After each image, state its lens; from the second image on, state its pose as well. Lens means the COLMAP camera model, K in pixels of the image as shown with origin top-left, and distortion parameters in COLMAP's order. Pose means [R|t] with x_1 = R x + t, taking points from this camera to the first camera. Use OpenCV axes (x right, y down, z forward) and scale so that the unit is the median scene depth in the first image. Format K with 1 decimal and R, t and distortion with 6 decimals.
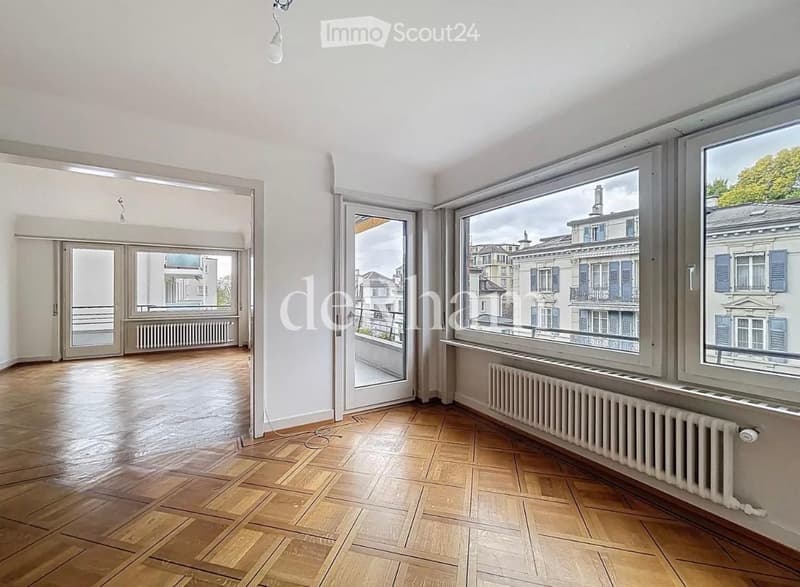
lens RADIAL K [[320.9, 0, 399.4], [0, 320.9, 290.4], [0, 0, 1]] dist [0.001542, 0.000531]
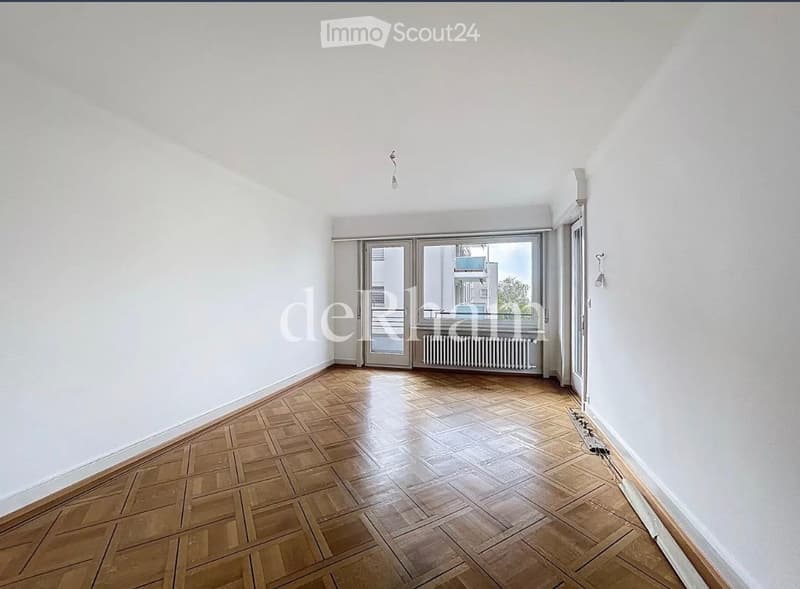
lens RADIAL K [[320.9, 0, 399.4], [0, 320.9, 291.4], [0, 0, 1]] dist [0.001542, 0.000531]
pose [[0.693045, -0.005318, -0.720874, -0.086235], [0.000447, 0.999976, -0.006948, 0.001033], [0.720894, 0.004493, 0.693031, 0.124065]]
